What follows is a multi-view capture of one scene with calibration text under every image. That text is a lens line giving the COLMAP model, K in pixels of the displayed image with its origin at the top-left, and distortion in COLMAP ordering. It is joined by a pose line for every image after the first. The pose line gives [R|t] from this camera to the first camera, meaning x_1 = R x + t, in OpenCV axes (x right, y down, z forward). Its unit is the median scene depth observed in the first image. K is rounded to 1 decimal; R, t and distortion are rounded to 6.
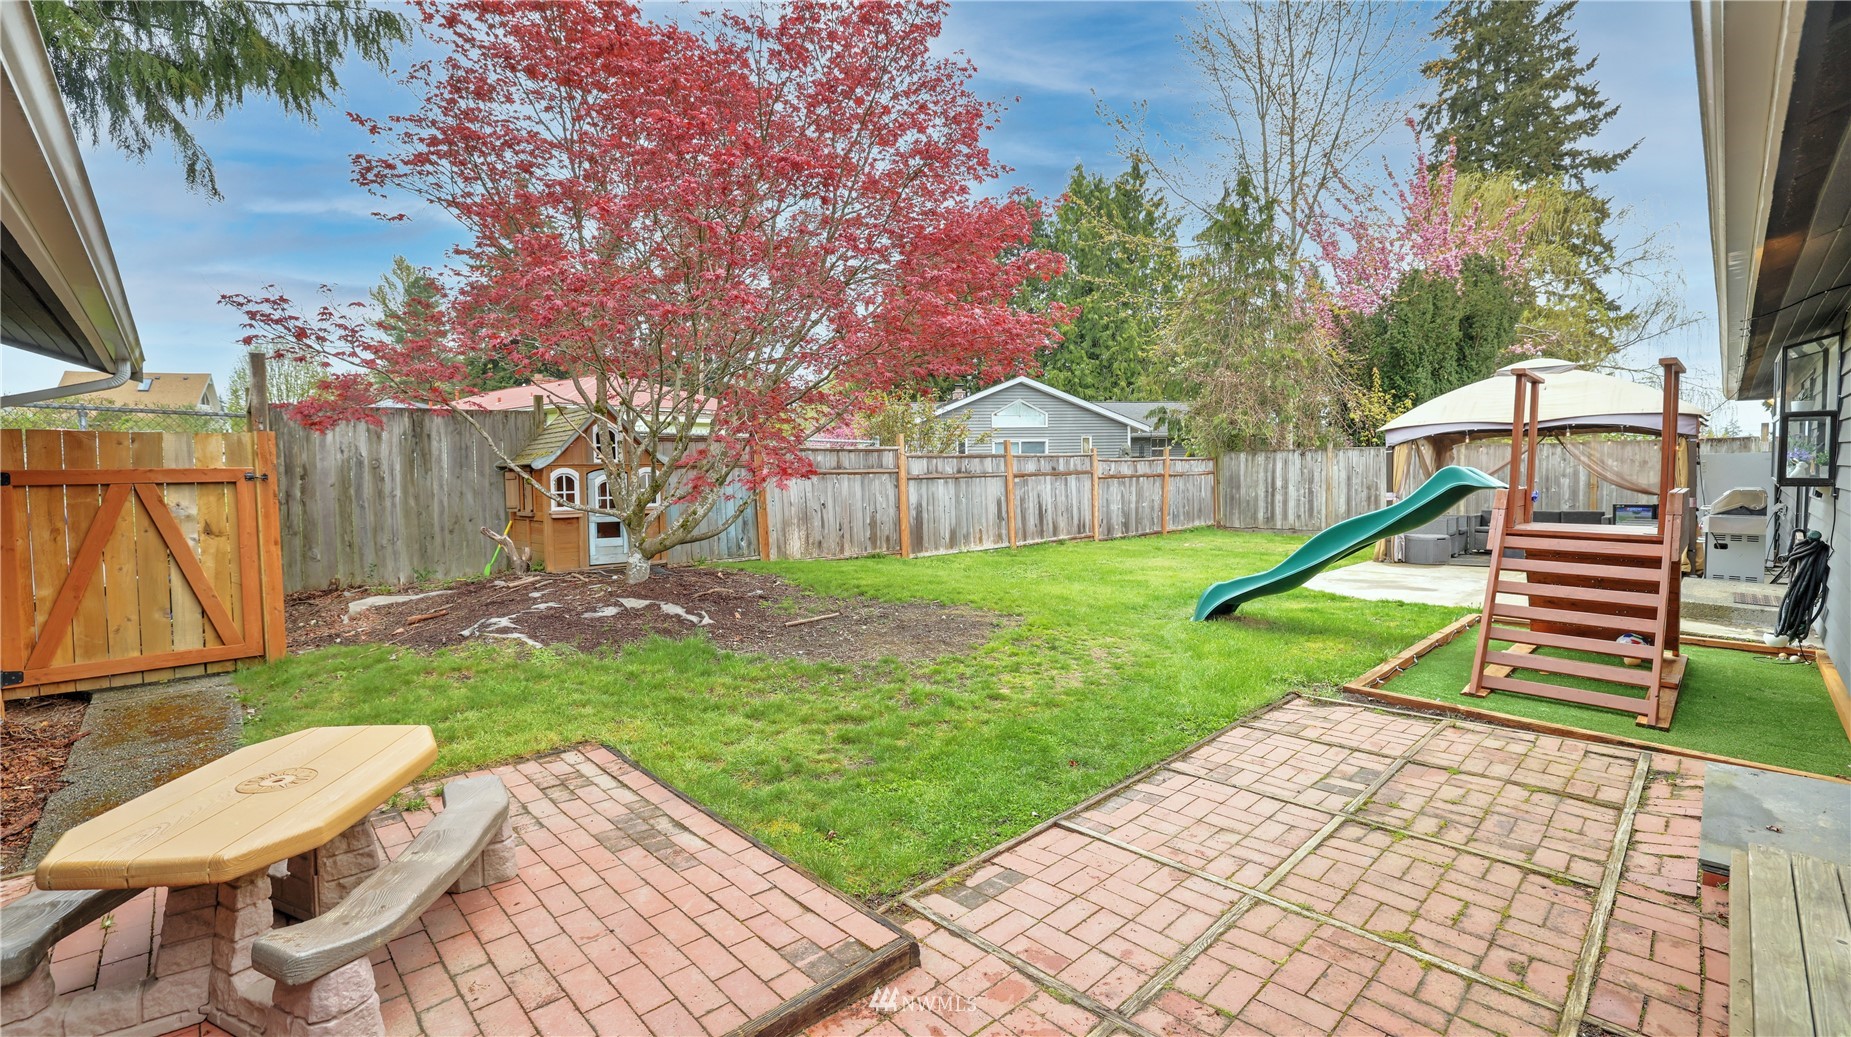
lens RADIAL K [[796.5, 0, 920.1], [0, 796.5, 501.6], [0, 0, 1]] dist [-0.048248, 0.016046]
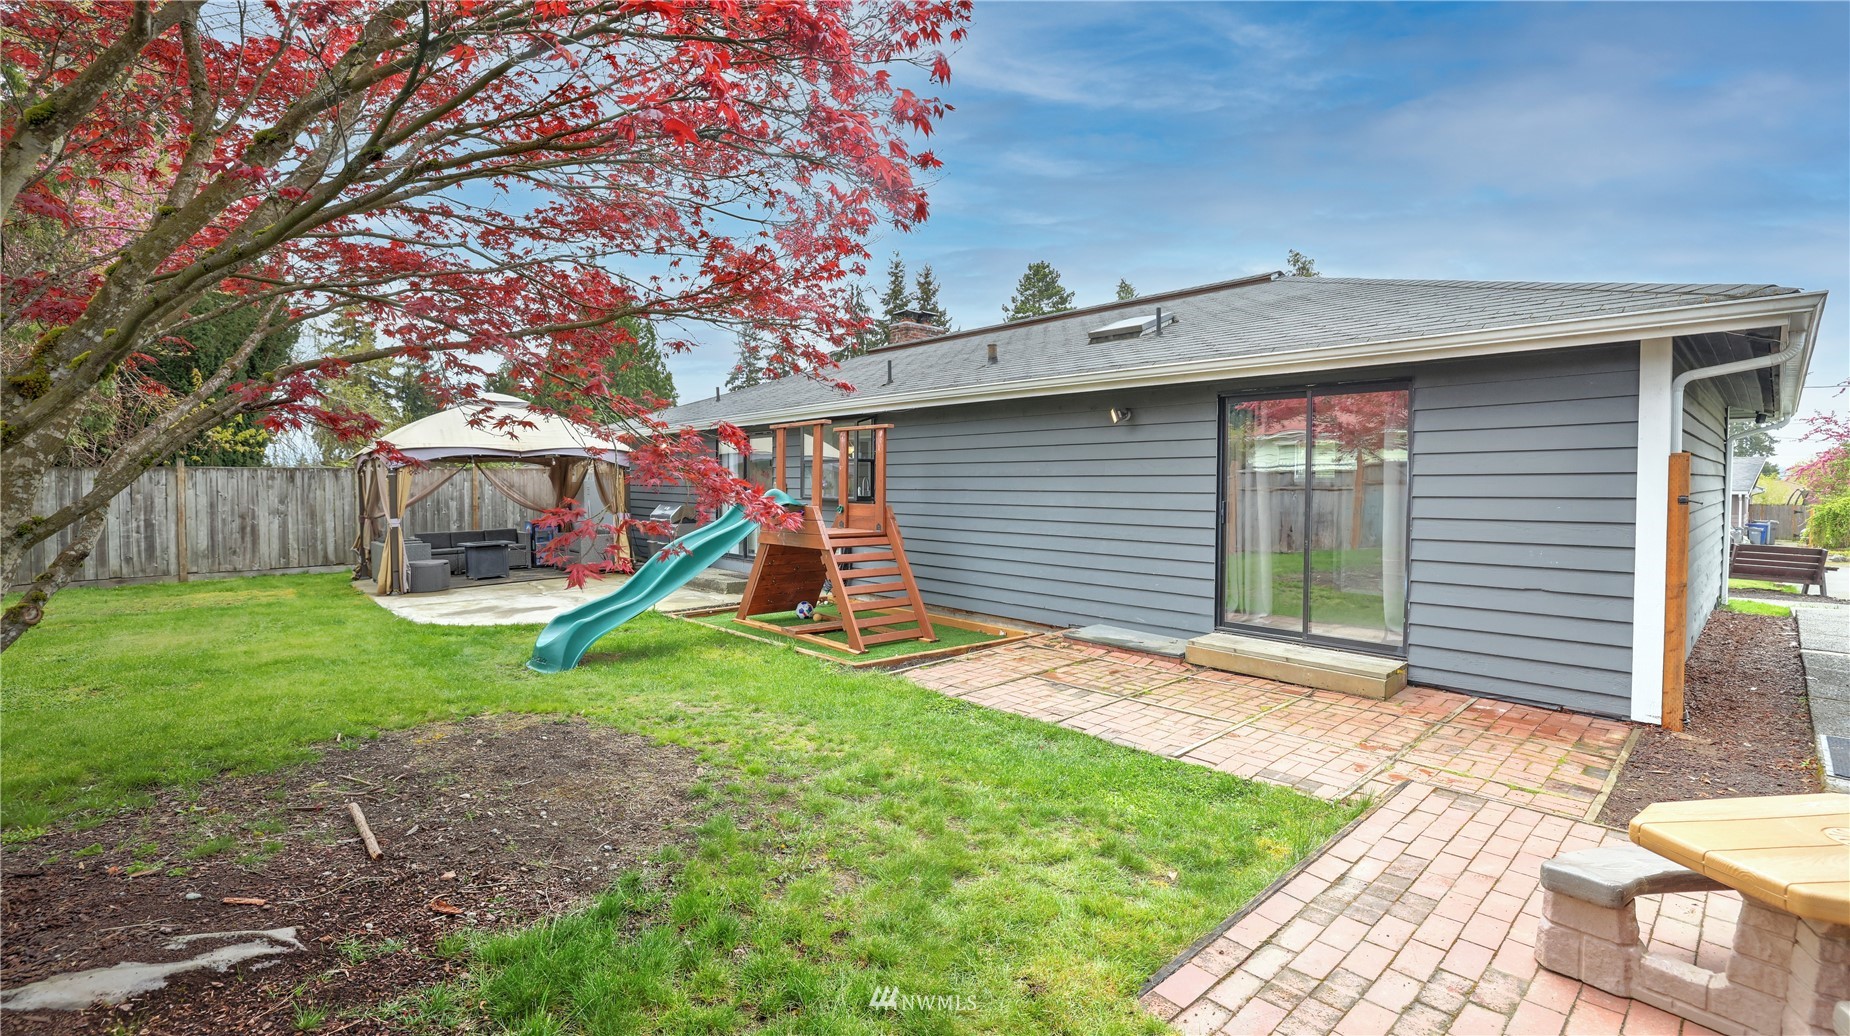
lens RADIAL K [[796.1, 0, 919.6], [0, 796.1, 501.1], [0, 0, 1]] dist [-0.048248, 0.016046]
pose [[0.022564, -0.010774, 0.999687, -0.953870], [0.043260, 0.999016, 0.009790, -0.045694], [-0.998809, 0.043026, 0.023008, 1.135973]]
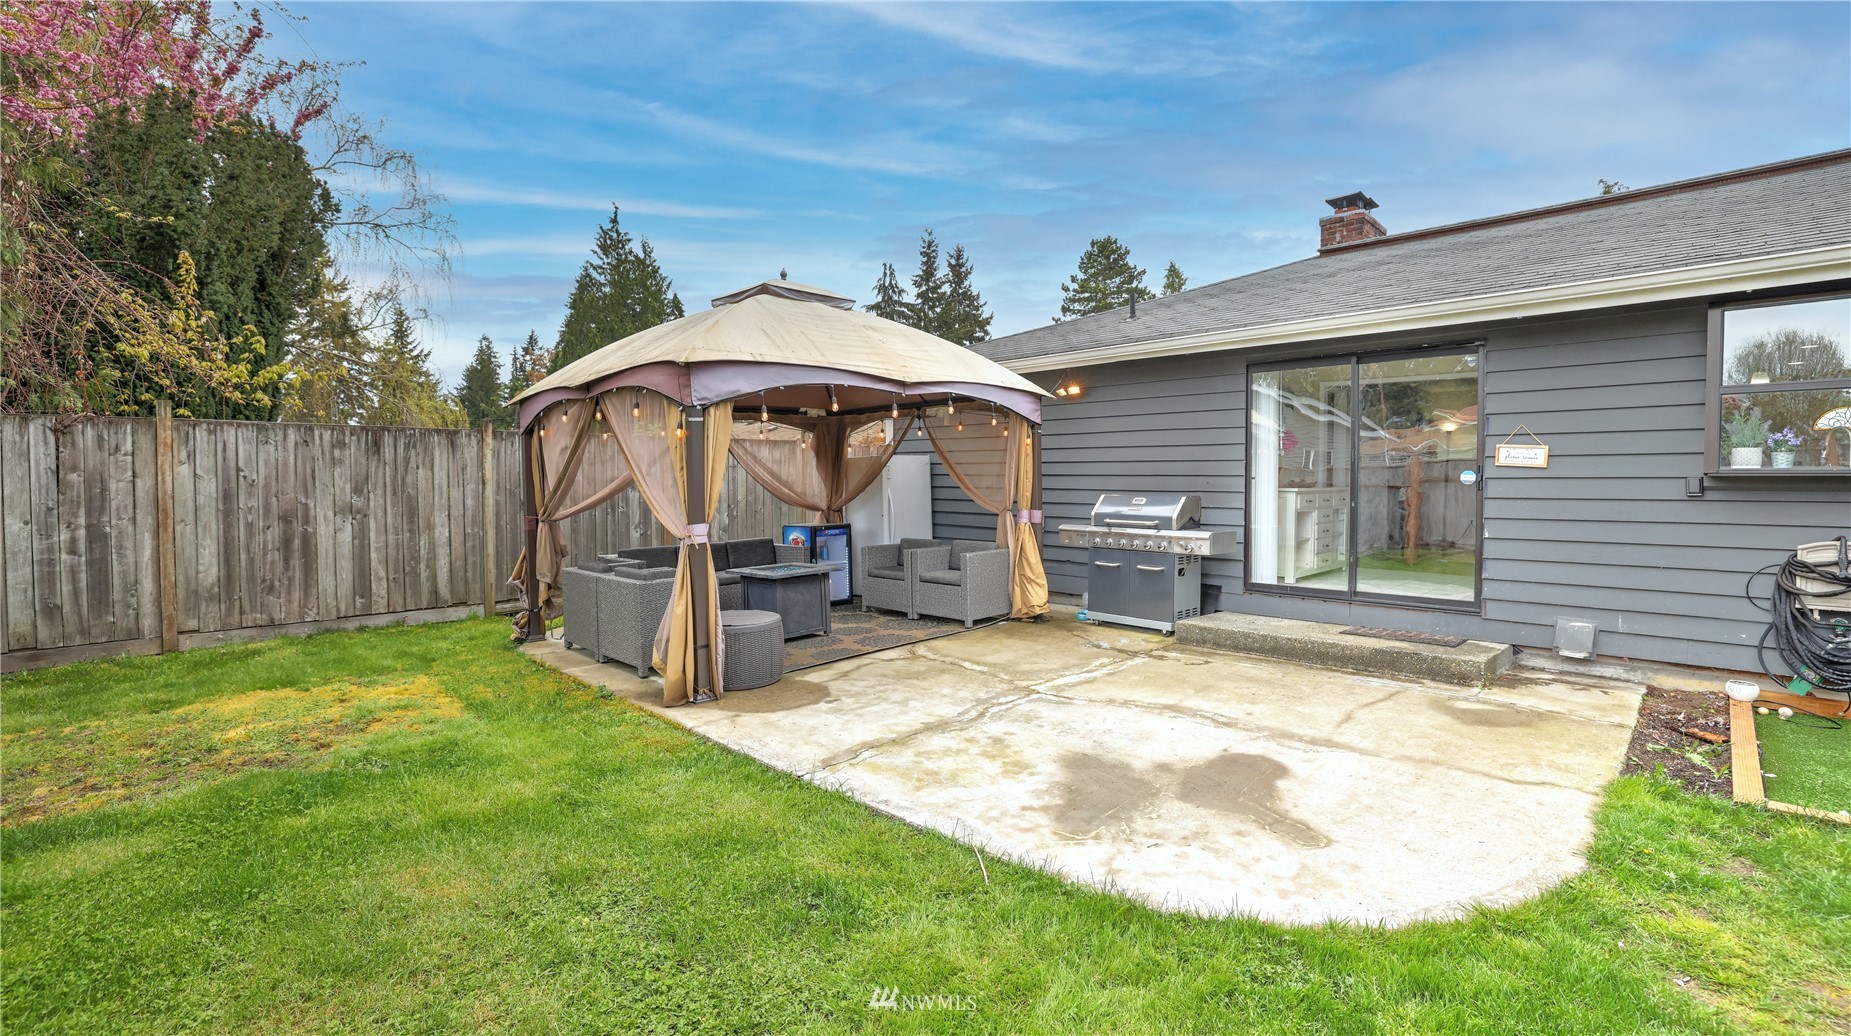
lens RADIAL K [[796.5, 0, 920.1], [0, 796.5, 501.1], [0, 0, 1]] dist [-0.048248, 0.016046]
pose [[-0.018110, -0.011193, 0.999773, 0.619631], [0.043713, 0.998972, 0.011976, -0.071121], [-0.998880, 0.043920, -0.017602, 2.806308]]
